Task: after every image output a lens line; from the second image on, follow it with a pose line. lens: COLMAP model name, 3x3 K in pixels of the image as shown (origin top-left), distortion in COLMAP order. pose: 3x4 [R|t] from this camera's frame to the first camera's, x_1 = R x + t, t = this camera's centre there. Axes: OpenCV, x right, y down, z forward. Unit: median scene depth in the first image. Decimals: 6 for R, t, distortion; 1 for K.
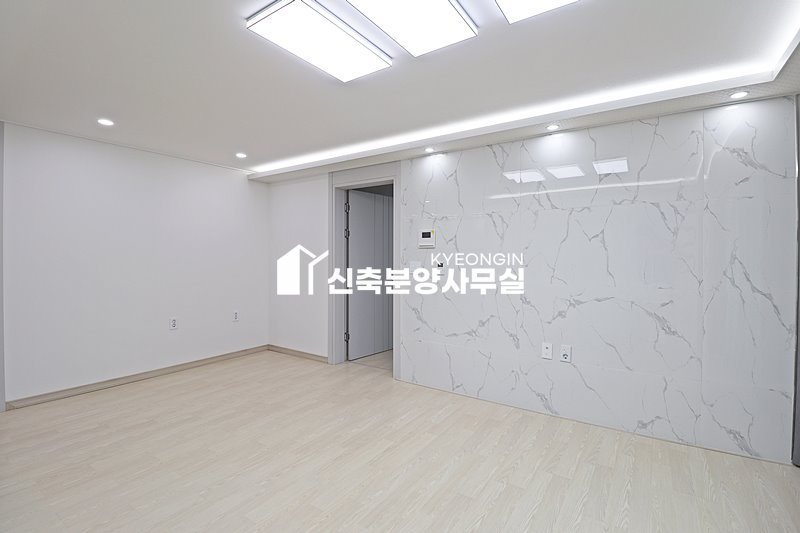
lens RADIAL K [[370.5, 0, 402.9], [0, 370.5, 258.5], [0, 0, 1]] dist [0.000344, -0.013479]
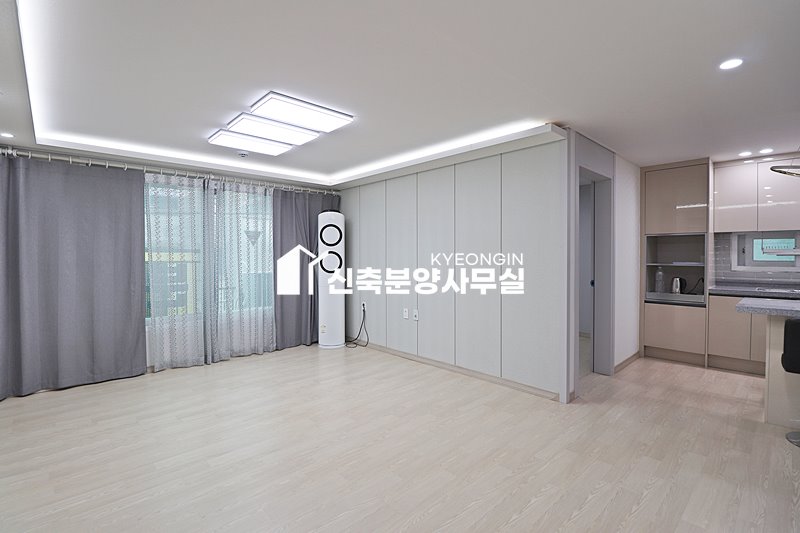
lens RADIAL K [[373.9, 0, 402.3], [0, 373.9, 258.0], [0, 0, 1]] dist [-0.001171, -0.013762]
pose [[-0.974886, -0.001716, 0.222699, -0.504659], [0.001132, 0.999919, 0.012663, -0.010474], [-0.222703, 0.012598, -0.974805, 1.286711]]
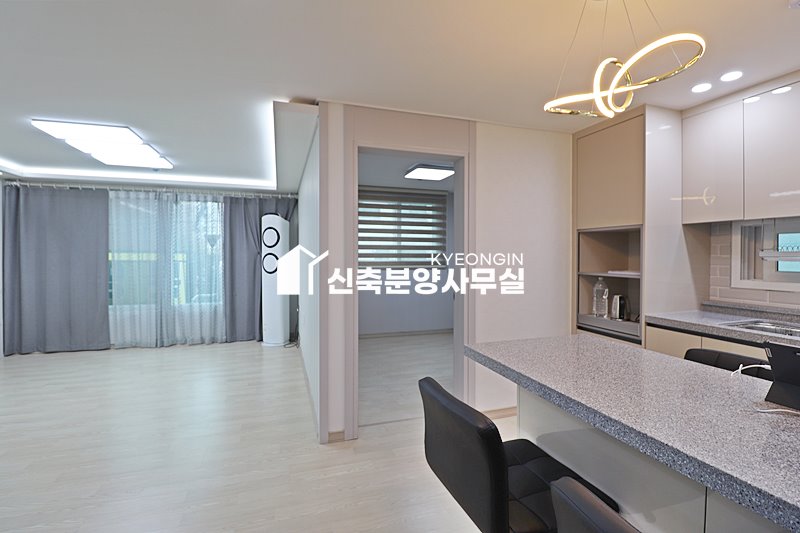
lens RADIAL K [[370.5, 0, 402.9], [0, 370.5, 258.5], [0, 0, 1]] dist [0.000344, -0.013479]
pose [[-0.789624, -0.009480, 0.613518, -1.264529], [-0.002425, 0.999921, 0.012330, -0.015194], [-0.613587, 0.008248, -0.789584, 0.780774]]
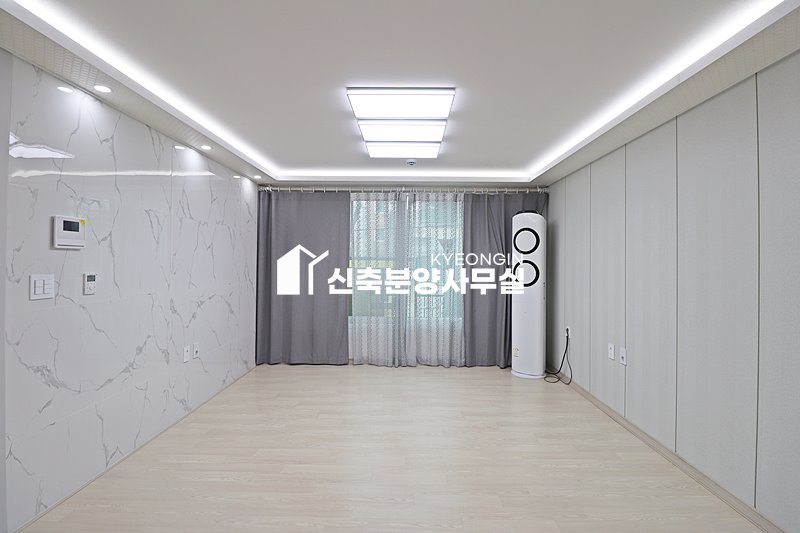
lens RADIAL K [[370.5, 0, 402.9], [0, 370.5, 258.5], [0, 0, 1]] dist [0.000344, -0.013479]
pose [[-0.547126, -0.000004, 0.837050, -0.701258], [-0.006991, 0.999965, -0.004565, -0.016172], [-0.837021, -0.008349, -0.547107, 0.917216]]
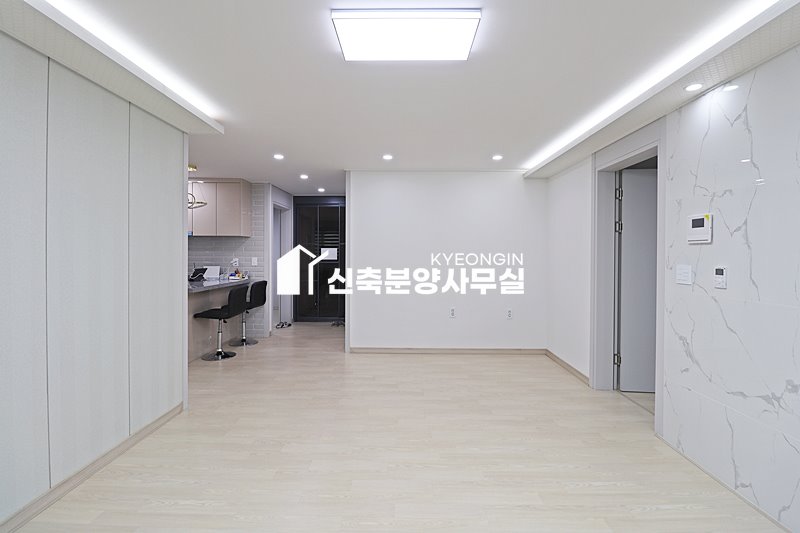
lens RADIAL K [[370.5, 0, 402.9], [0, 370.5, 258.5], [0, 0, 1]] dist [0.000344, -0.013479]
pose [[0.552652, 0.009242, -0.833361, 0.318568], [-0.006430, 0.999956, 0.006825, -0.004834], [0.833387, 0.001586, 0.552687, 0.249720]]
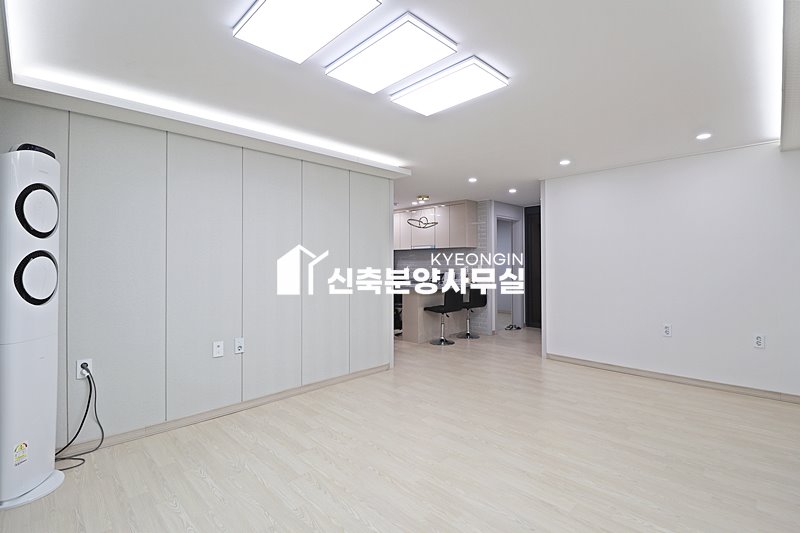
lens RADIAL K [[374.6, 0, 402.0], [0, 374.6, 263.1], [0, 0, 1]] dist [0.000117, -0.013421]
pose [[-0.198888, -0.003026, -0.980017, 0.560962], [-0.001130, 0.999995, -0.002858, 0.001468], [0.980022, 0.000539, -0.198891, 0.593193]]
